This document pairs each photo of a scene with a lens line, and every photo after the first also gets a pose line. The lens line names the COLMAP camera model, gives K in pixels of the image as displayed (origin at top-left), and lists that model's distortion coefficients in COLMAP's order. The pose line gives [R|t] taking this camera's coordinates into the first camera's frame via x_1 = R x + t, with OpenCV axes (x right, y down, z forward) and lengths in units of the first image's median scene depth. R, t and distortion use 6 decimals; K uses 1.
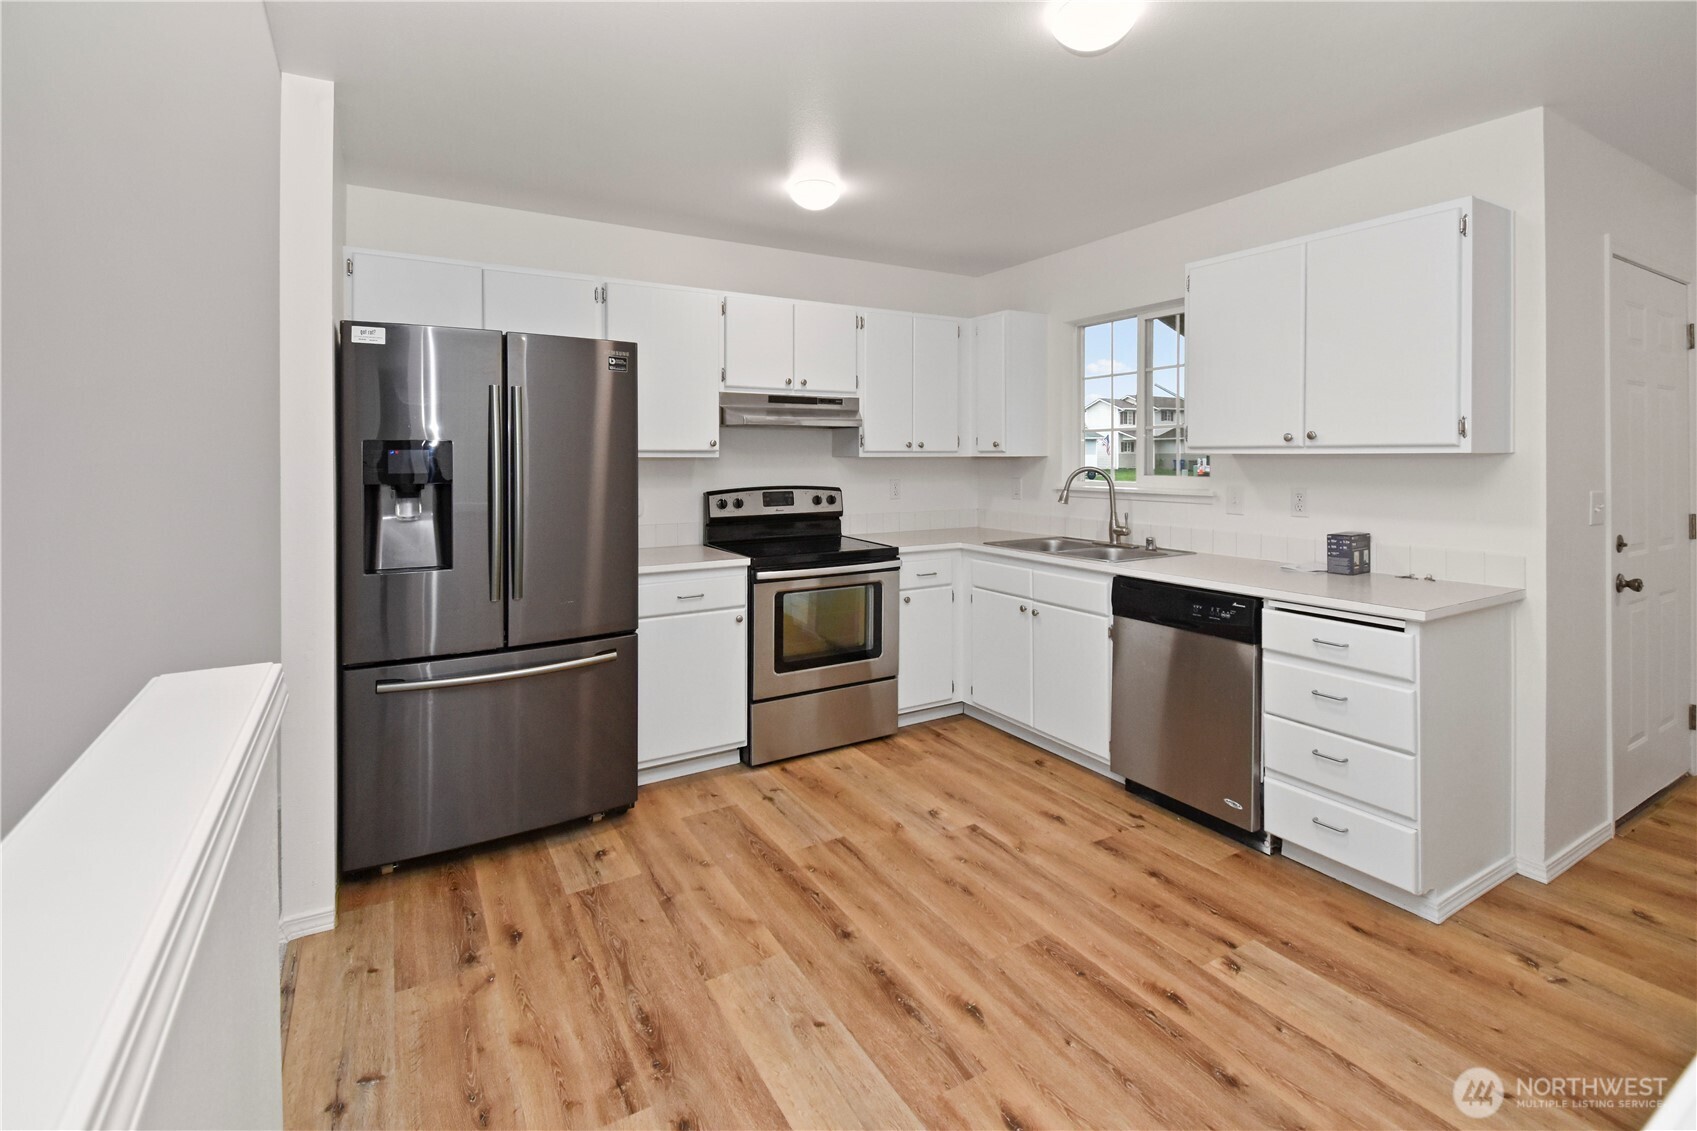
lens RADIAL K [[777.7, 0, 865.2], [0, 777.7, 471.2], [0, 0, 1]] dist [0.031520, -0.020405]
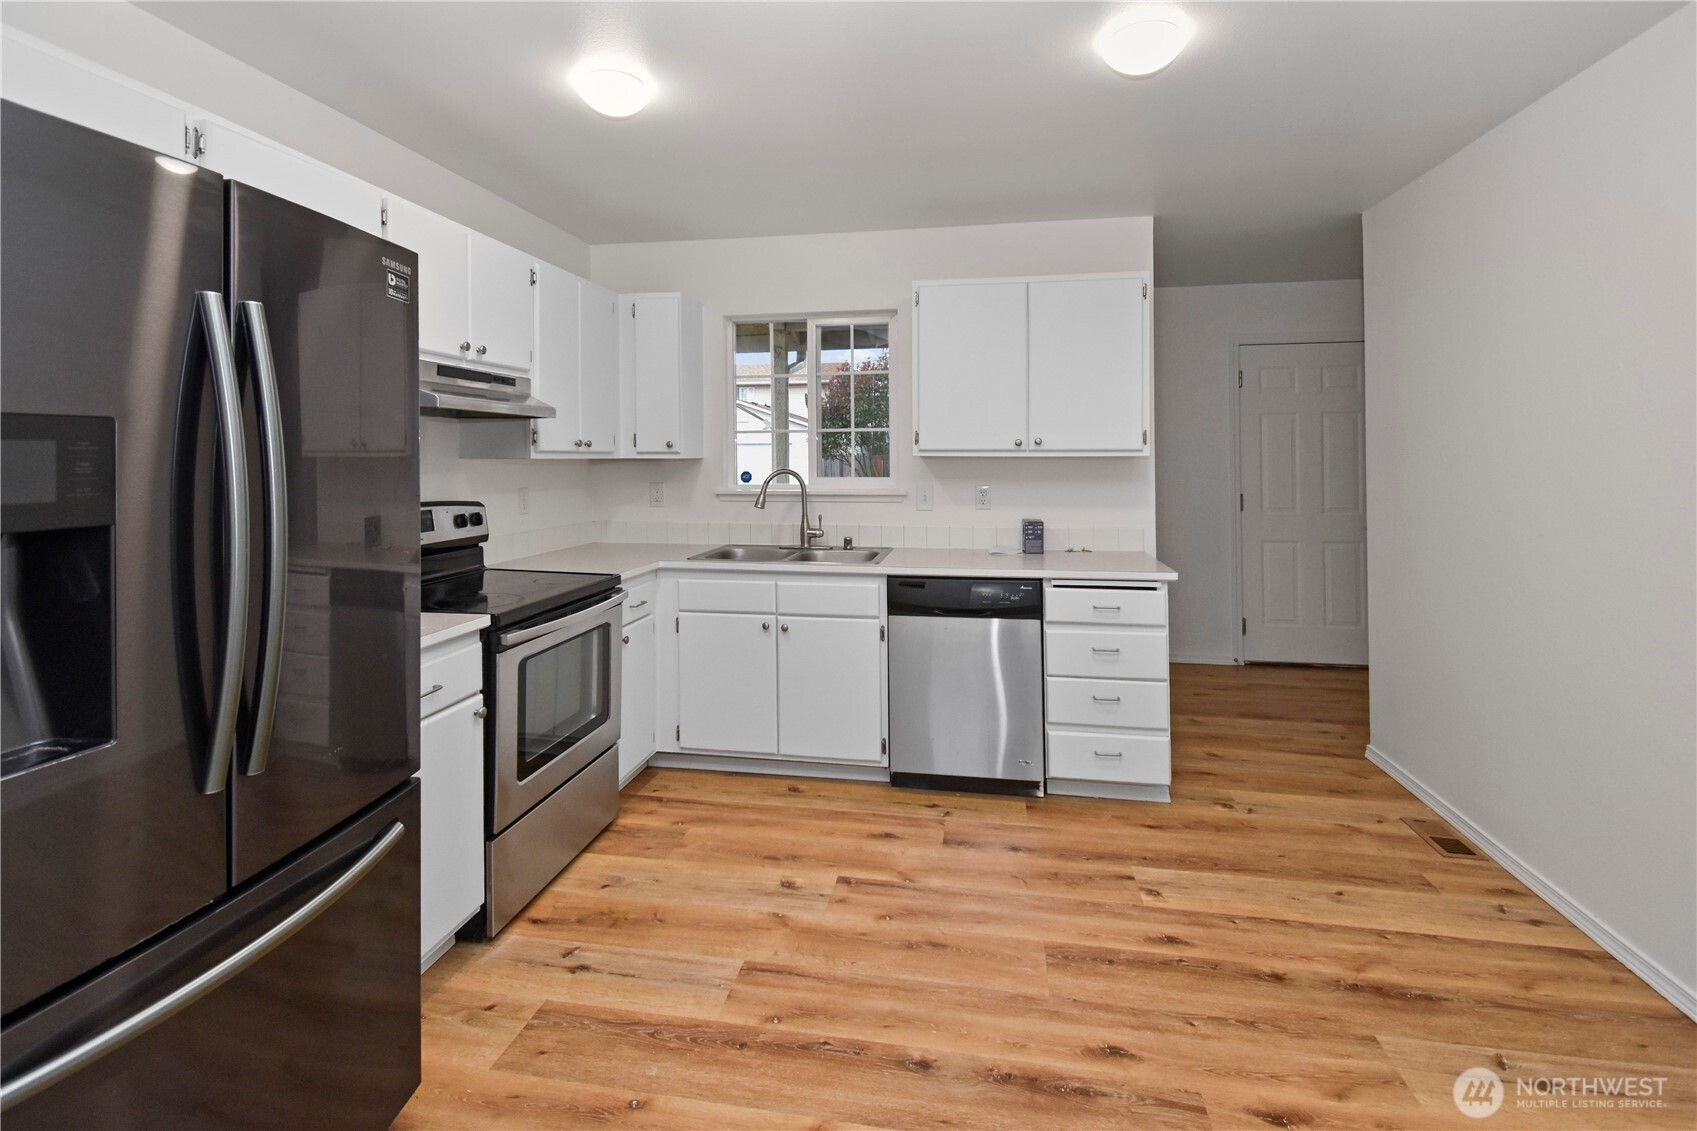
lens RADIAL K [[774.9, 0, 847.4], [0, 774.9, 460.3], [0, 0, 1]] dist [0.029371, -0.017153]
pose [[0.659977, -0.000465, 0.751286, -0.529456], [0.013309, 0.999850, -0.011073, -0.006964], [-0.751168, 0.017307, 0.659884, 0.418839]]
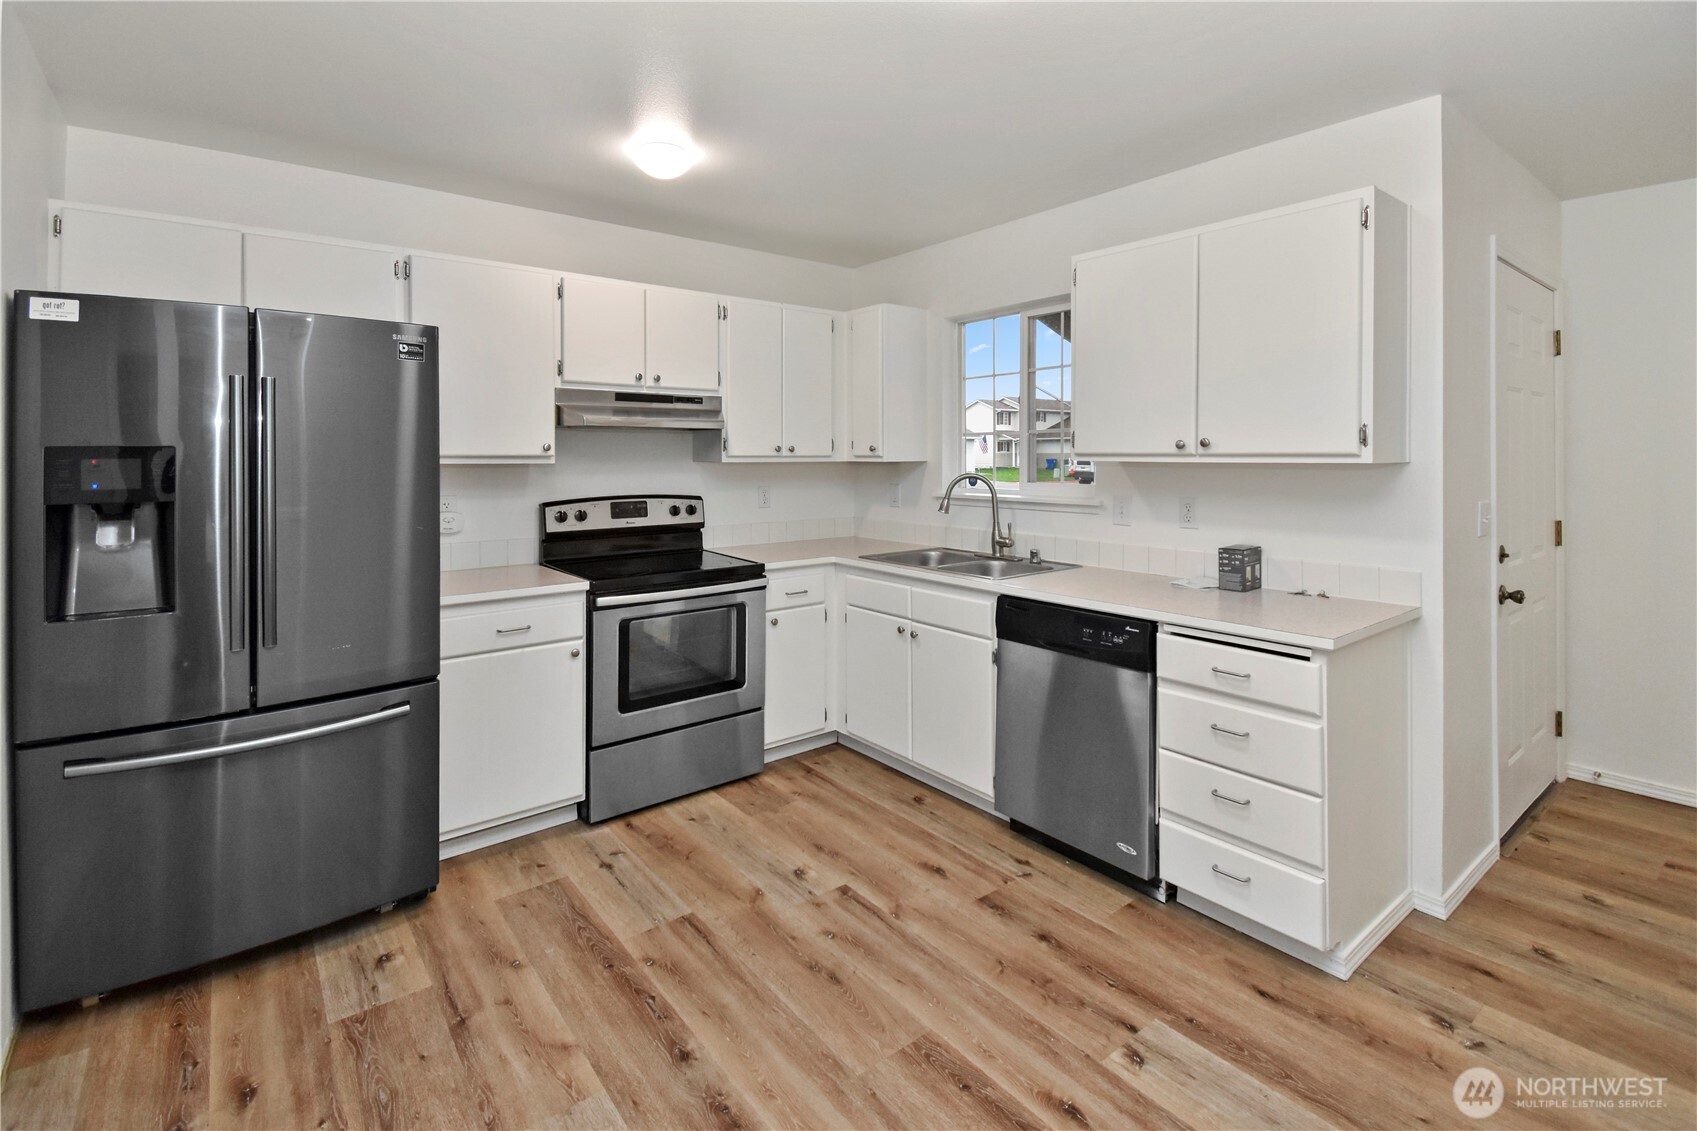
lens RADIAL K [[777.2, 0, 844.6], [0, 777.2, 468.8], [0, 0, 1]] dist [0.033334, -0.021063]
pose [[0.992467, -0.001239, 0.122509, 0.032924], [0.001341, 0.999999, -0.000751, -0.014489], [-0.122507, 0.000910, 0.992467, 0.133176]]
